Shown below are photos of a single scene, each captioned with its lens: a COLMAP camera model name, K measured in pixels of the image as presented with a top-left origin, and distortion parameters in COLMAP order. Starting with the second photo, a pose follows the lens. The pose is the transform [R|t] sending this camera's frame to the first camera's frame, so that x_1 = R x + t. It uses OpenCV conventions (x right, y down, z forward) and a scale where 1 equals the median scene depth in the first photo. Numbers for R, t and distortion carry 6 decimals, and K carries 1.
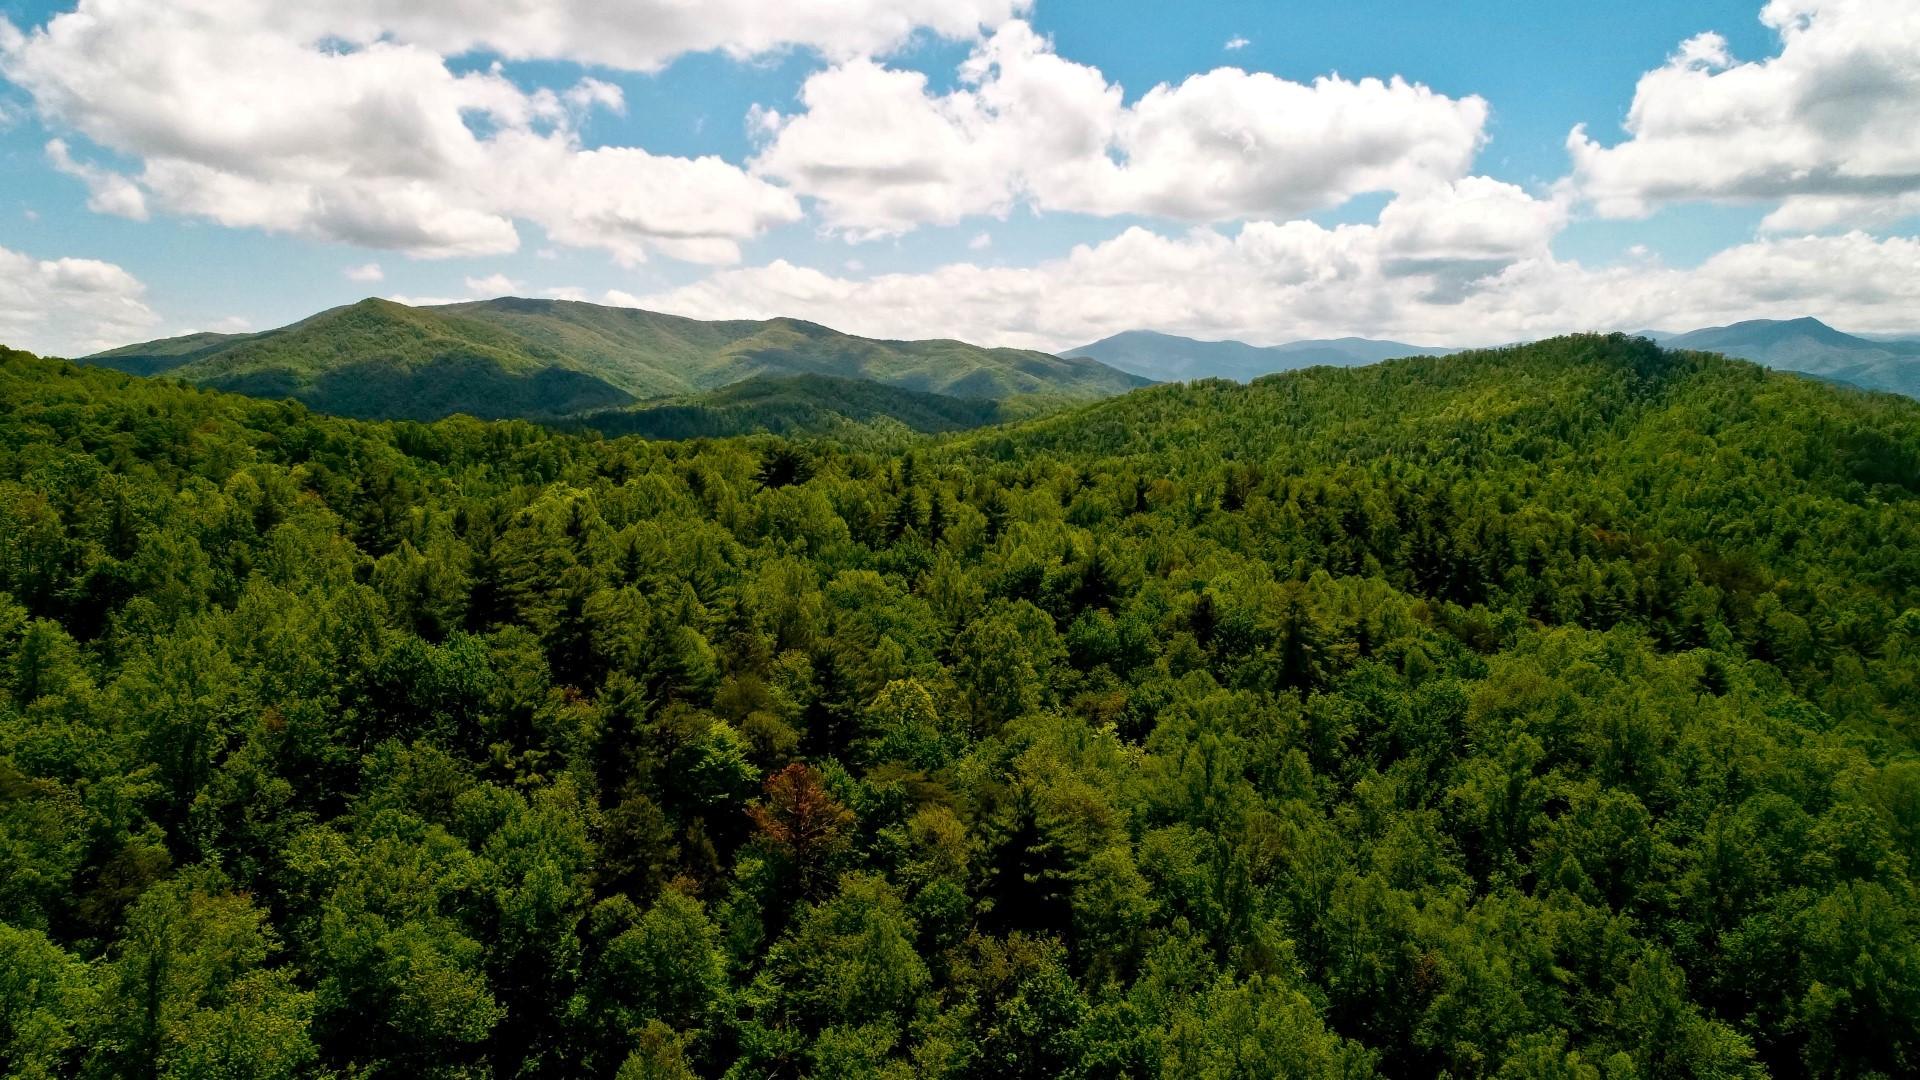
lens RADIAL K [[1264.7, 0, 959.4], [0, 1264.7, 541.5], [0, 0, 1]] dist [-0.017745, 0.002355]
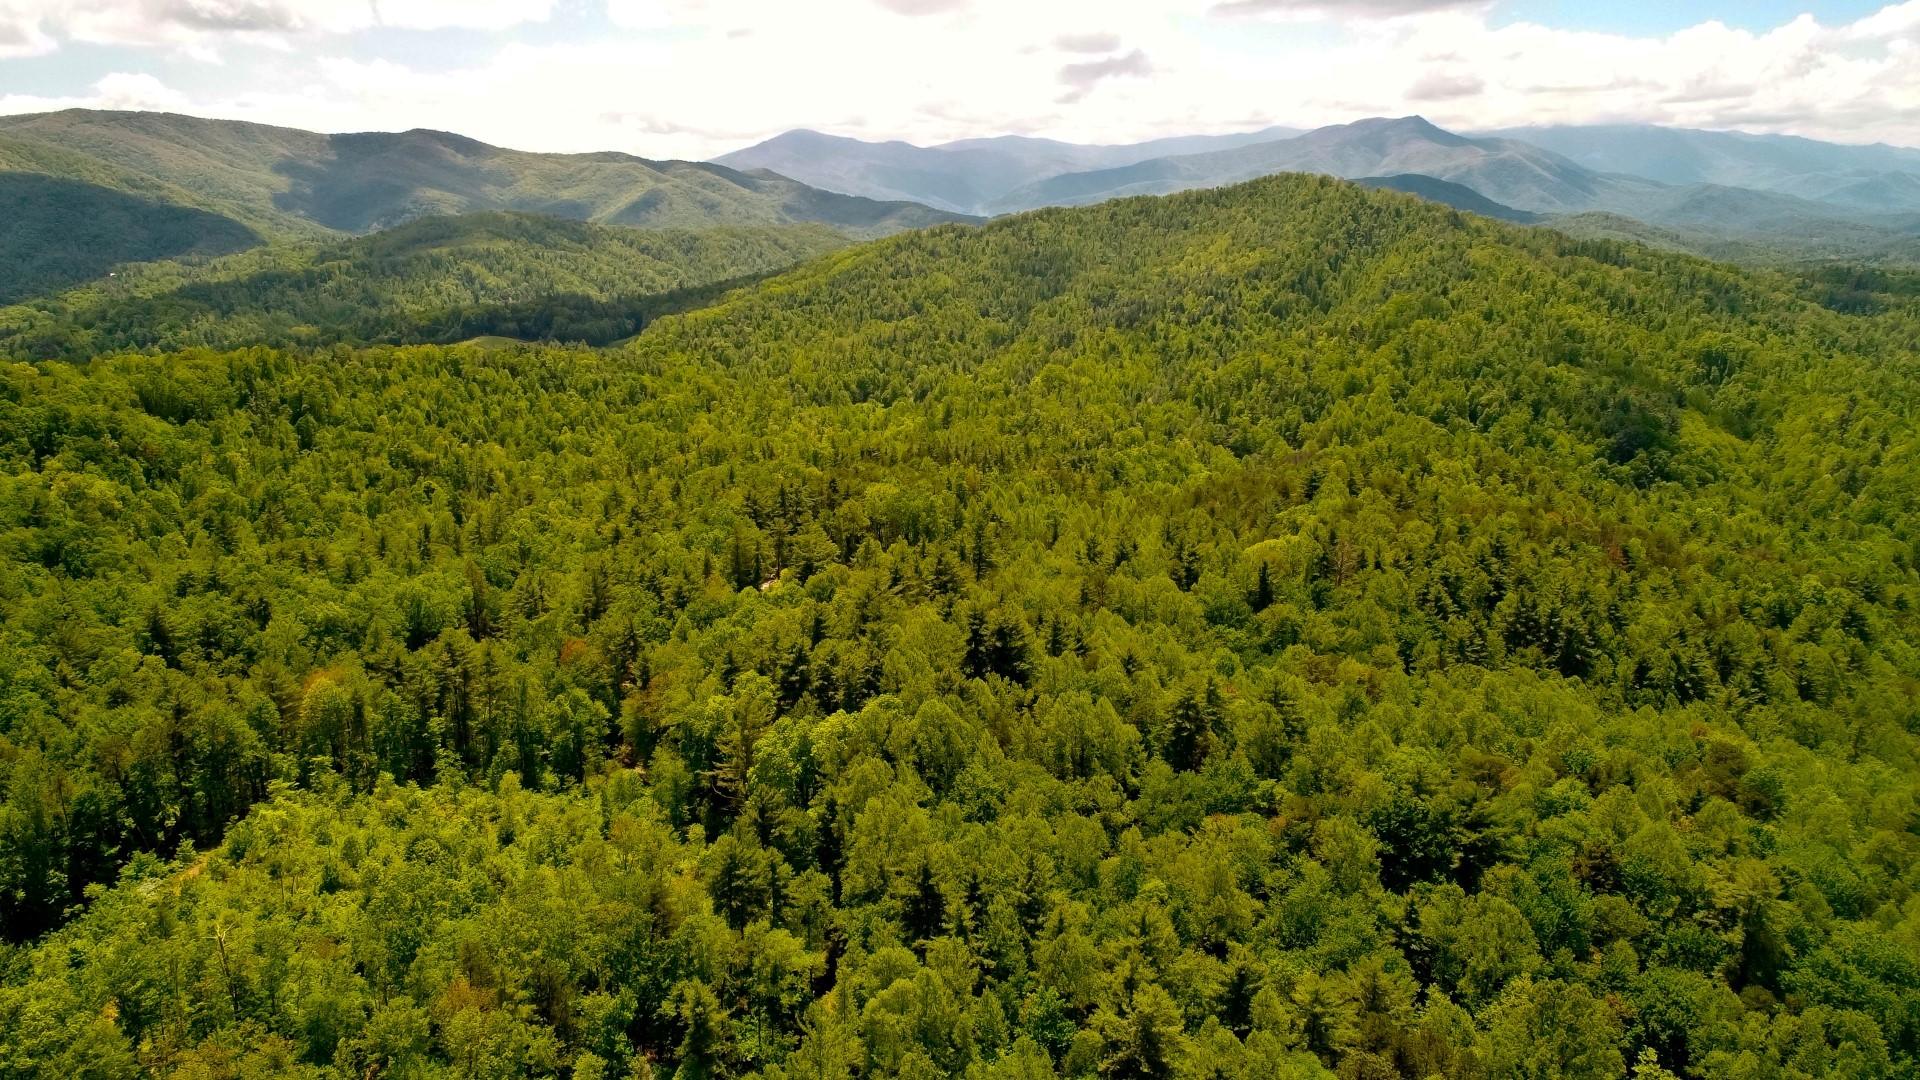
lens RADIAL K [[1264.7, 0, 958.8], [0, 1264.7, 541.9], [0, 0, 1]] dist [-0.017745, 0.002355]
pose [[0.965785, -0.086109, 0.244631, -0.114404], [0.048135, 0.986397, 0.157174, -0.079978], [-0.254838, -0.140021, 0.956792, 0.037469]]
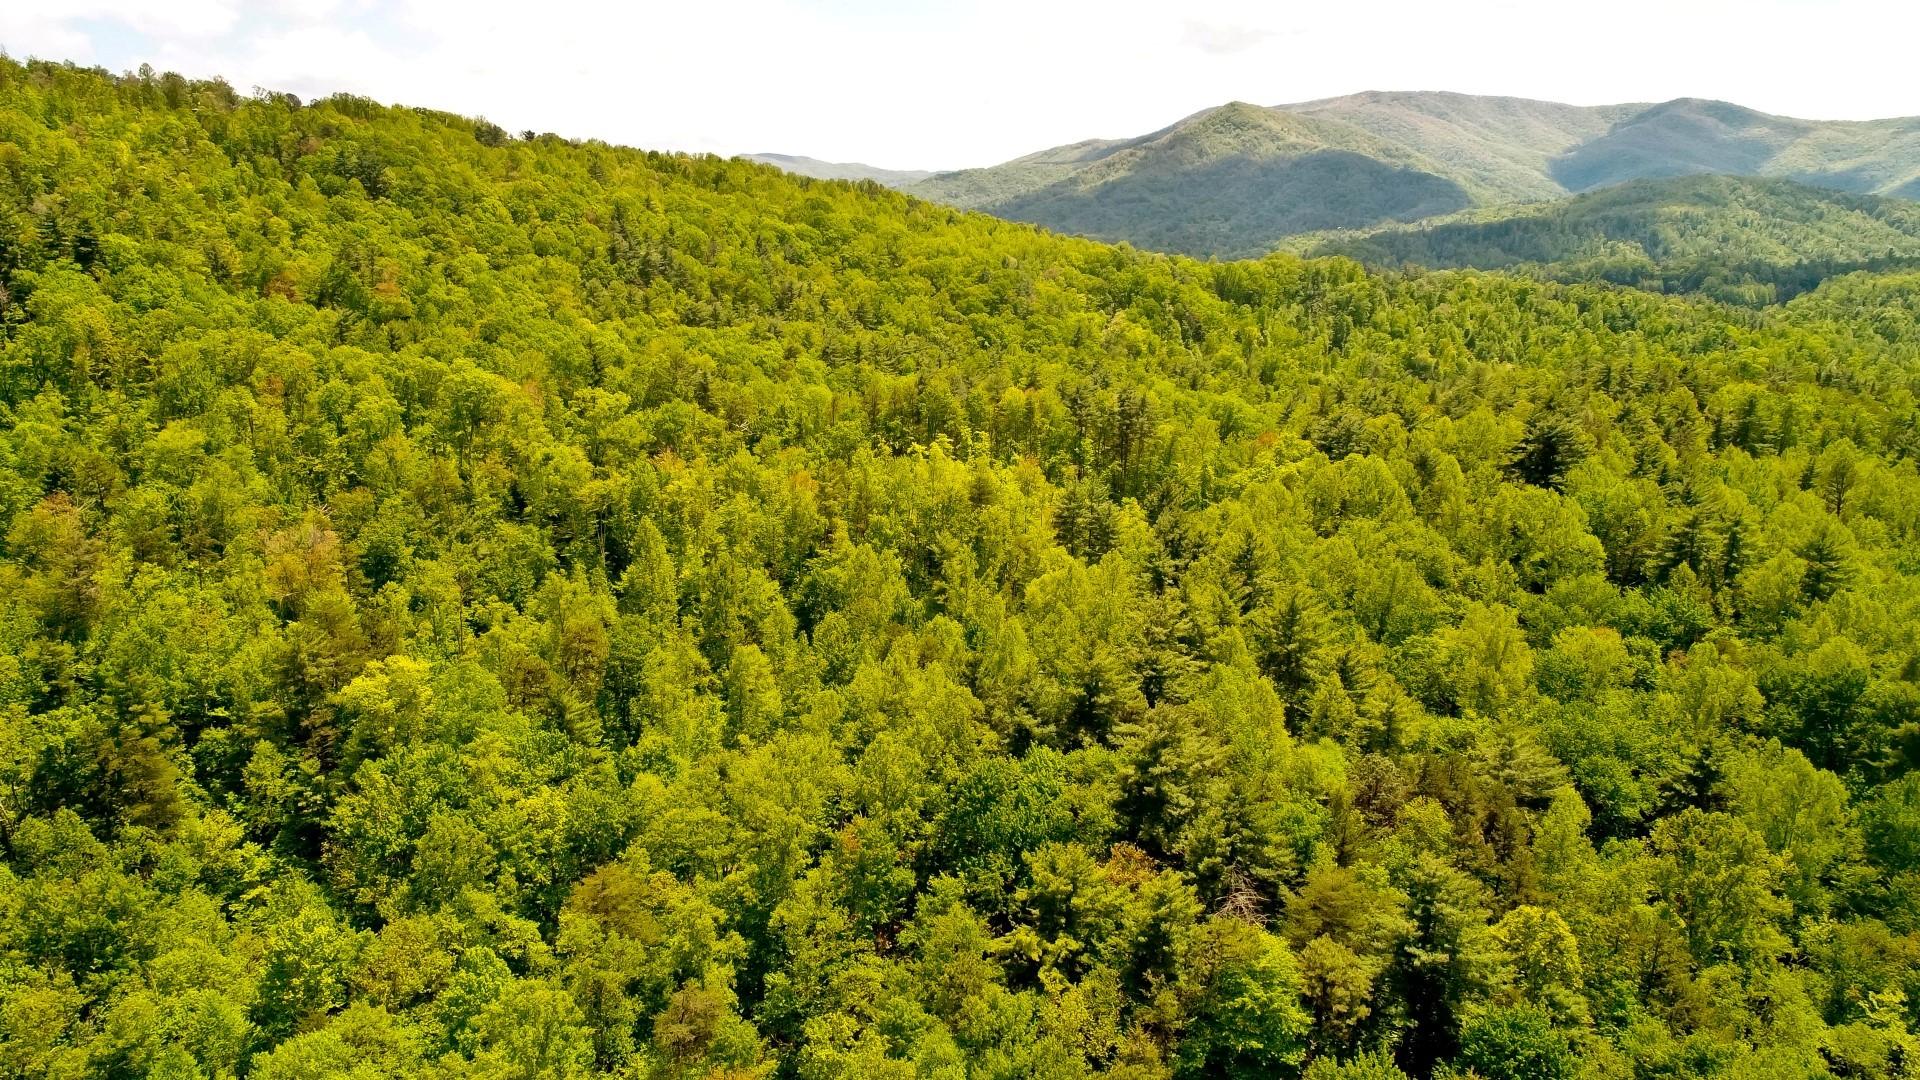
lens RADIAL K [[1264.7, 0, 947.9], [0, 1264.7, 536.5], [0, 0, 1]] dist [-0.017745, 0.002355]
pose [[0.796967, 0.146513, -0.585985, 0.012626], [-0.055254, 0.983752, 0.170819, -0.034977], [0.601491, -0.103759, 0.792113, 0.027547]]
